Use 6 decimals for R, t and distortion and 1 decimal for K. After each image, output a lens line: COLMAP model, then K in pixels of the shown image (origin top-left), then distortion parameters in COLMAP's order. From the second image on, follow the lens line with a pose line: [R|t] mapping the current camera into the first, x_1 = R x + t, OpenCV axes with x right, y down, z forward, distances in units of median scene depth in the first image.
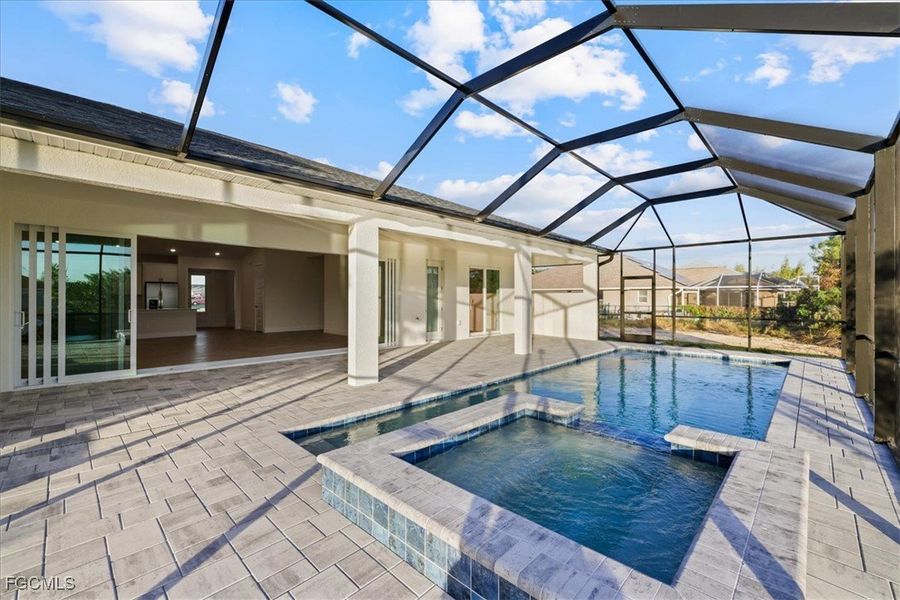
lens RADIAL K [[379.3, 0, 451.6], [0, 379.3, 295.3], [0, 0, 1]] dist [-0.000219, -0.000282]
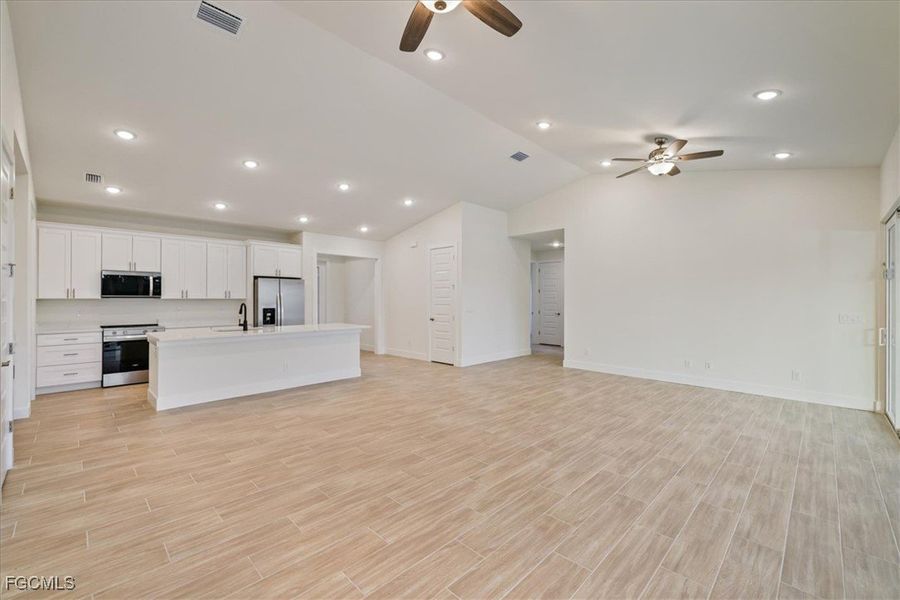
lens RADIAL K [[379.3, 0, 451.6], [0, 379.3, 295.3], [0, 0, 1]] dist [-0.000219, -0.000282]
pose [[0.999958, 0.001073, -0.009142, -0.793158], [-0.001081, 0.999999, -0.000814, -0.011133], [0.009141, 0.000823, 0.999958, 0.685723]]
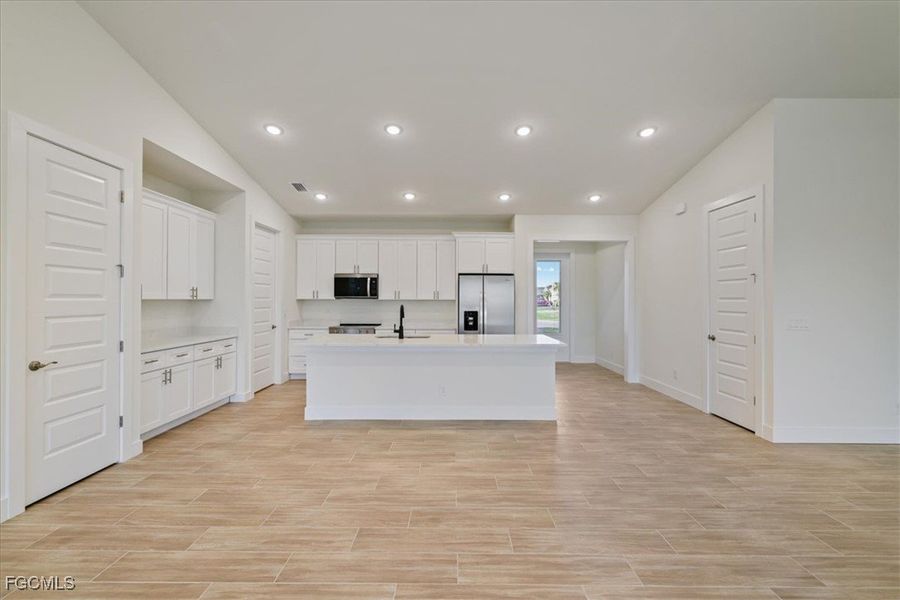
lens RADIAL K [[379.3, 0, 451.6], [0, 379.3, 295.3], [0, 0, 1]] dist [-0.000219, -0.000282]
pose [[0.692274, -0.005365, -0.721615, -0.719367], [0.001846, 0.999982, -0.005663, -0.007990], [0.721633, 0.002588, 0.692271, 1.016735]]
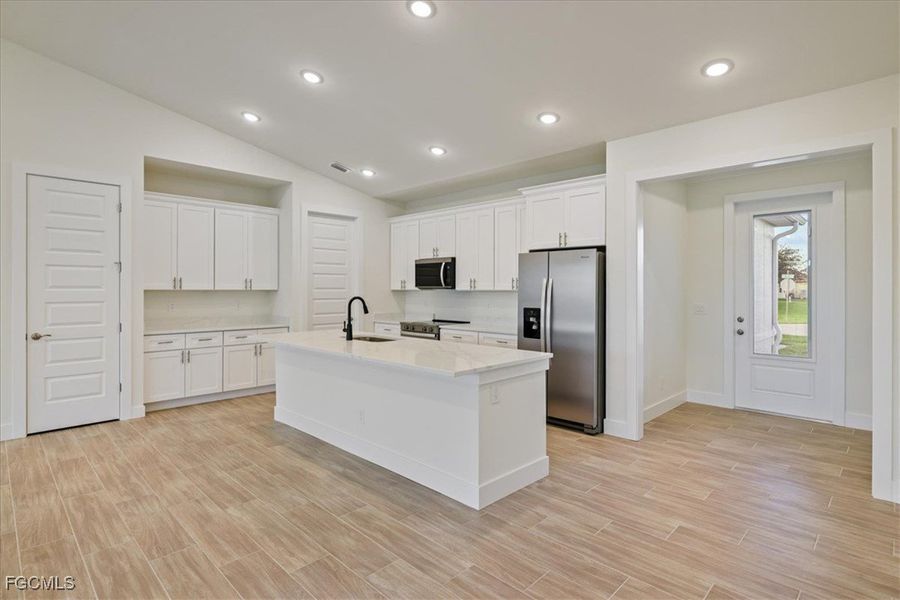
lens RADIAL K [[457.7, 0, 454.2], [0, 457.7, 287.8], [0, 0, 1]] dist [0.000145, 0.000514]
pose [[-0.006345, -0.003957, -0.999972, -0.654287], [0.004908, 0.999980, -0.003988, -0.004999], [0.999968, -0.004933, -0.006326, 1.453114]]
